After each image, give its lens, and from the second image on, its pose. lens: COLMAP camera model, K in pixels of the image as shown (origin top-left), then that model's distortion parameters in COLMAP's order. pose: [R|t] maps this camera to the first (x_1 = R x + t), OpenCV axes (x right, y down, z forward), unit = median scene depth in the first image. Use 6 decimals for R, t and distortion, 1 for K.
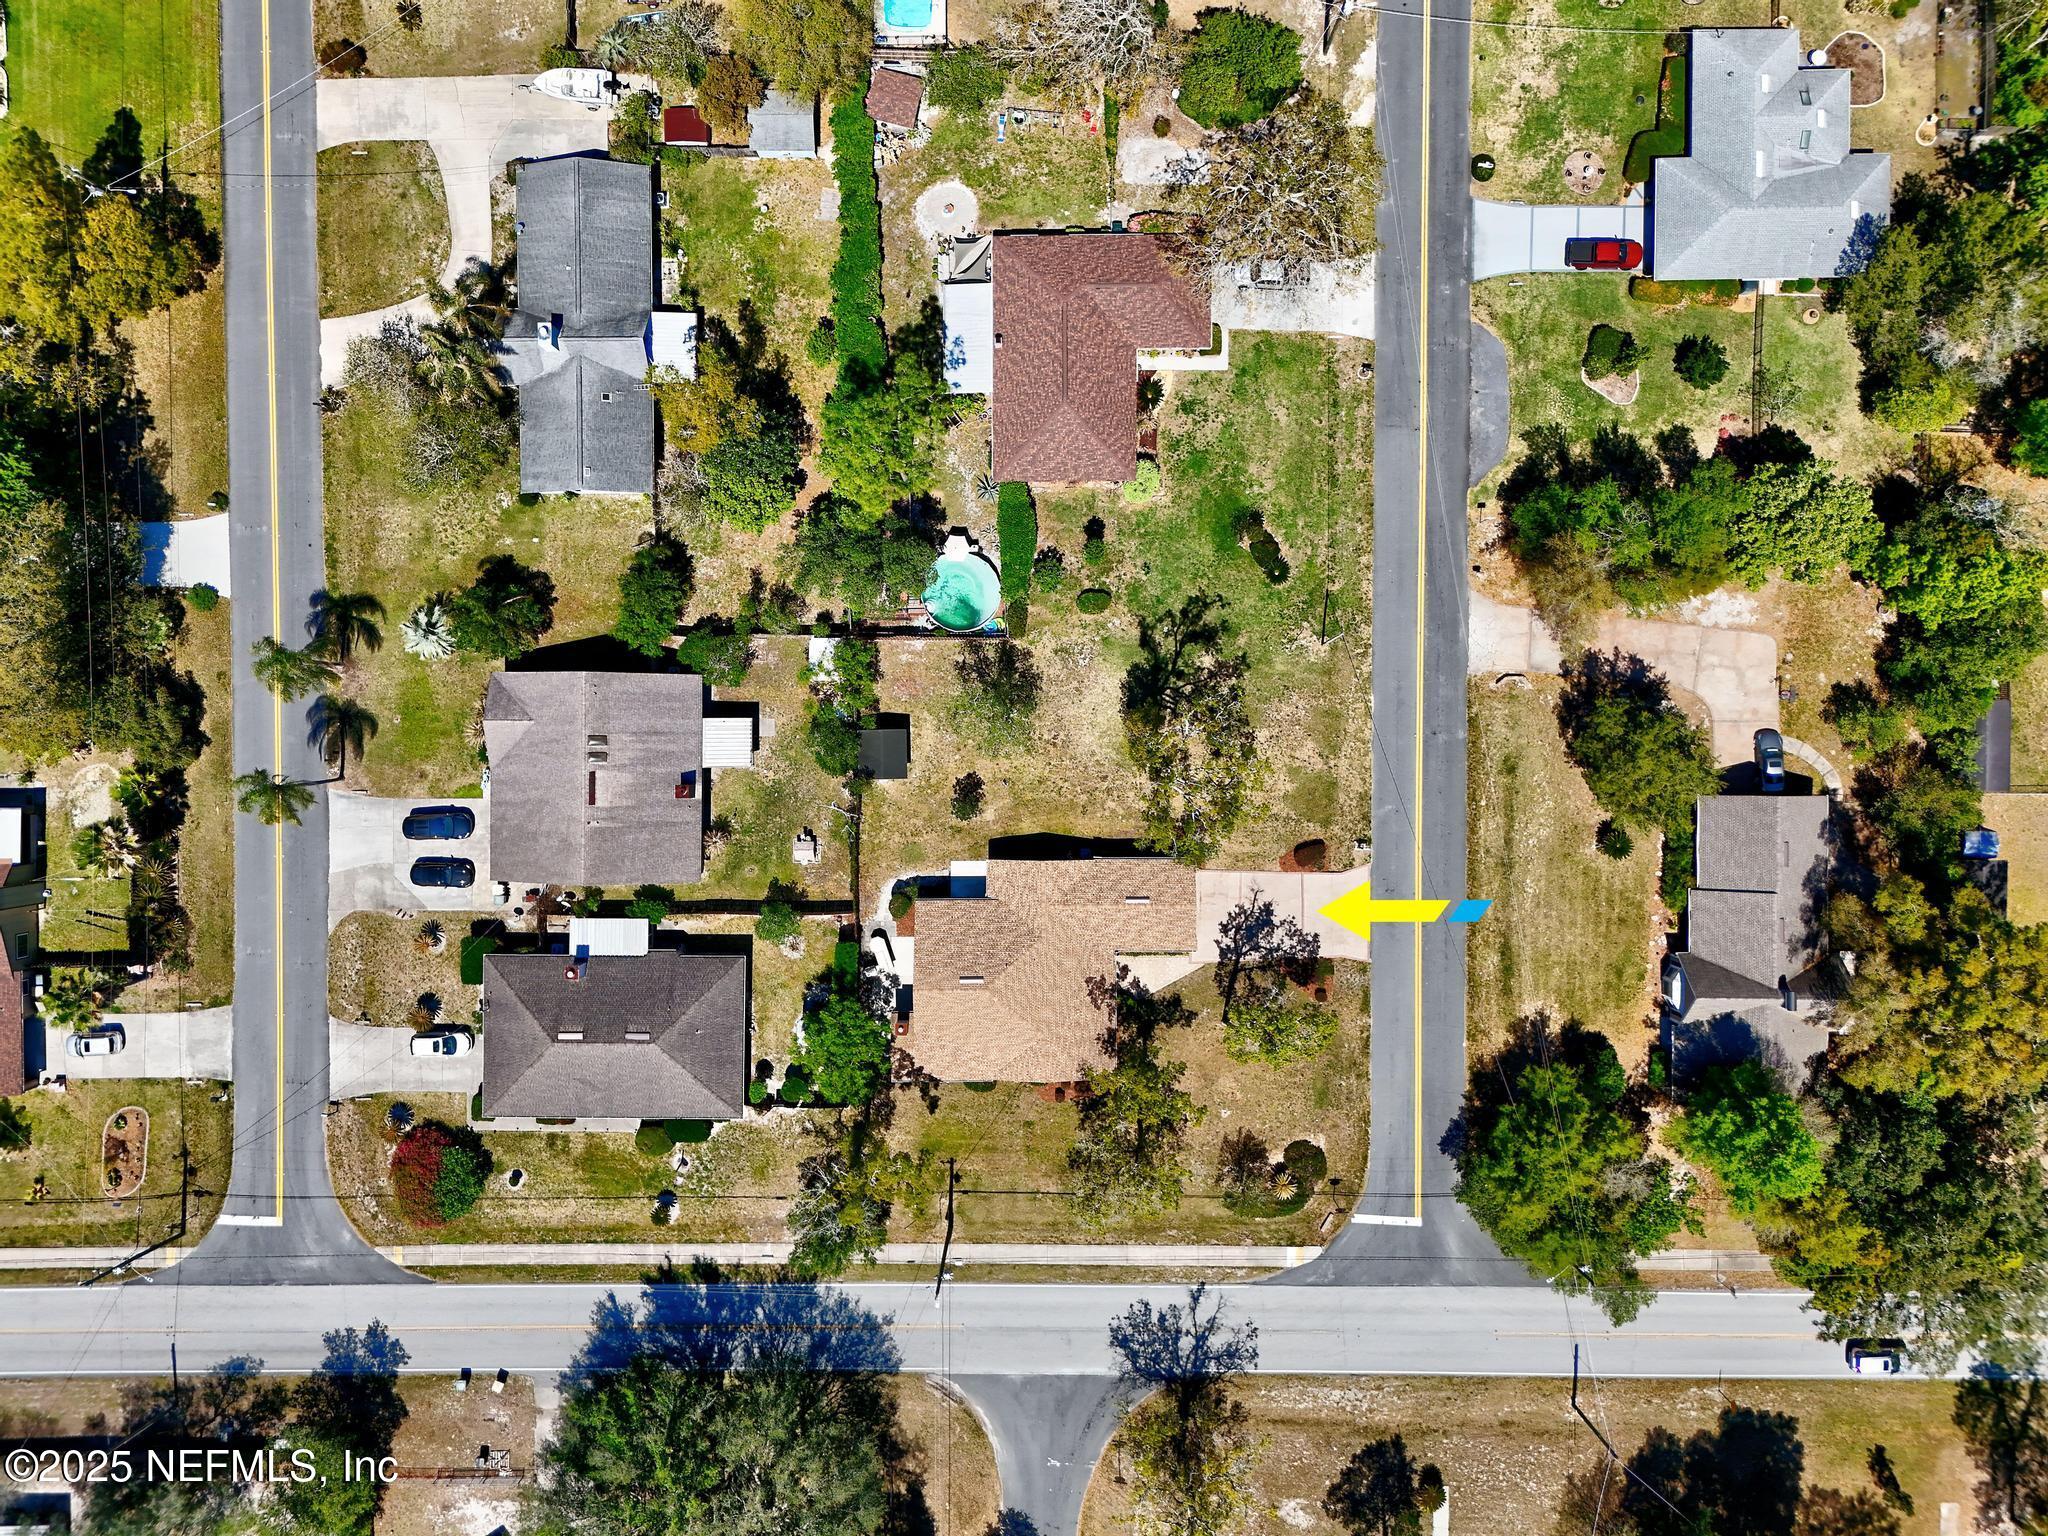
lens RADIAL K [[1508.1, 0, 1022.2], [0, 1508.1, 759.0], [0, 0, 1]] dist [0.065589, -0.057502]
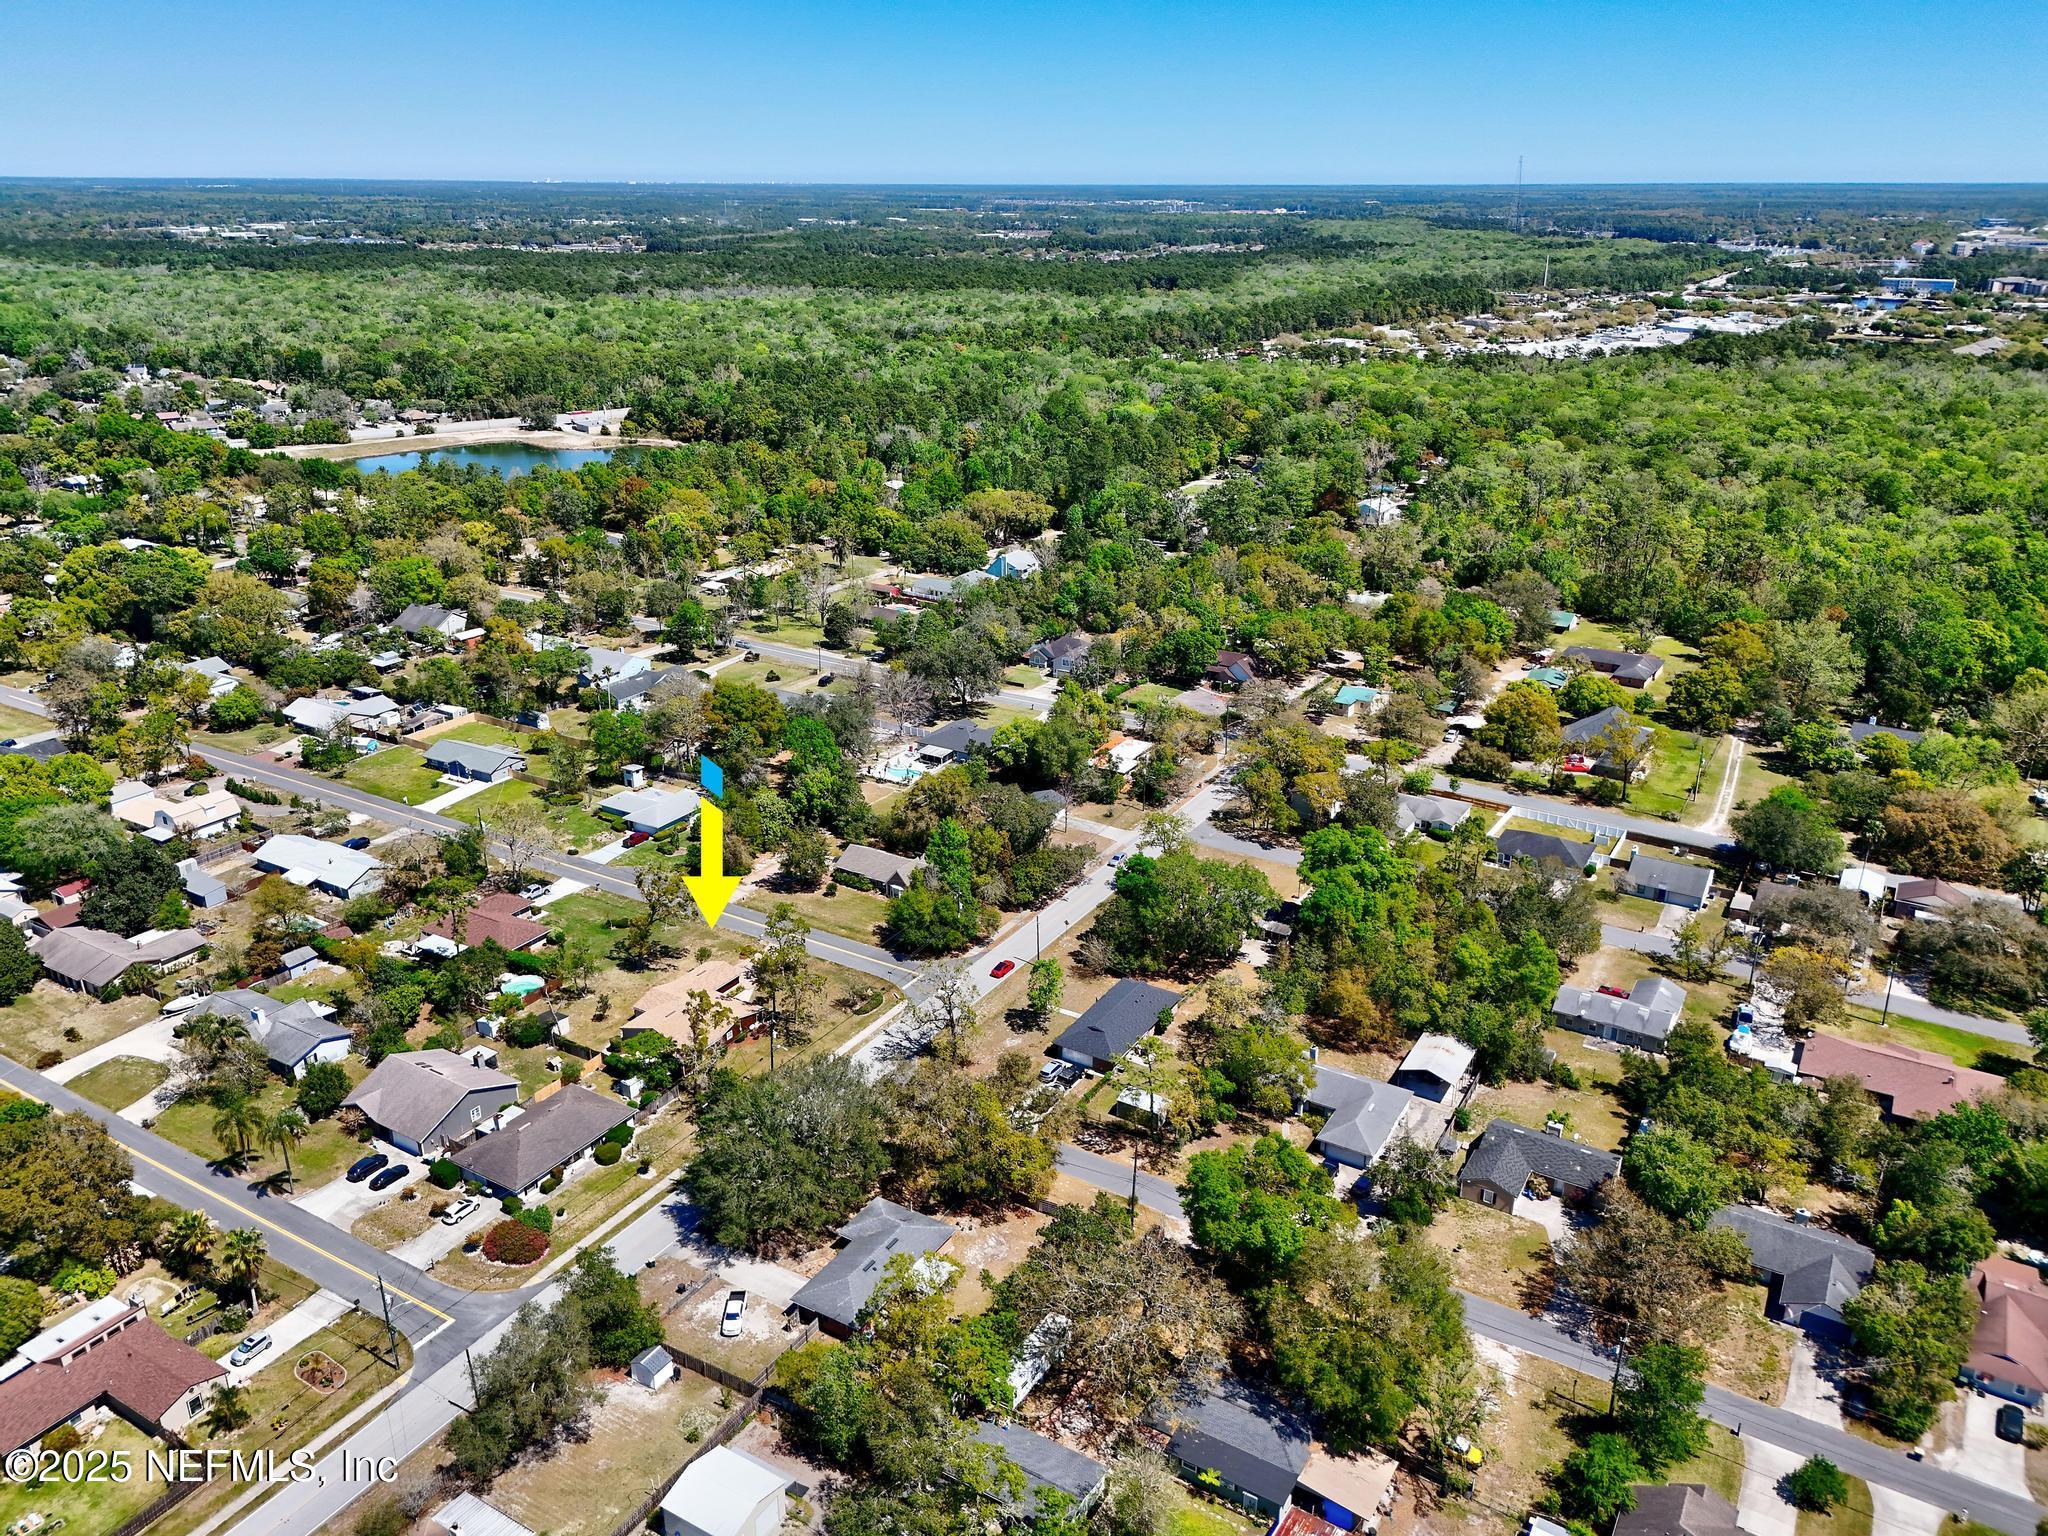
lens RADIAL K [[1508.1, 0, 1038.4], [0, 1508.1, 770.2], [0, 0, 1]] dist [0.065589, -0.057502]
pose [[0.512792, -0.302222, 0.803558, -1.188898], [0.858495, 0.174527, -0.482210, 1.355973], [0.005492, 0.937124, 0.348952, 0.048876]]
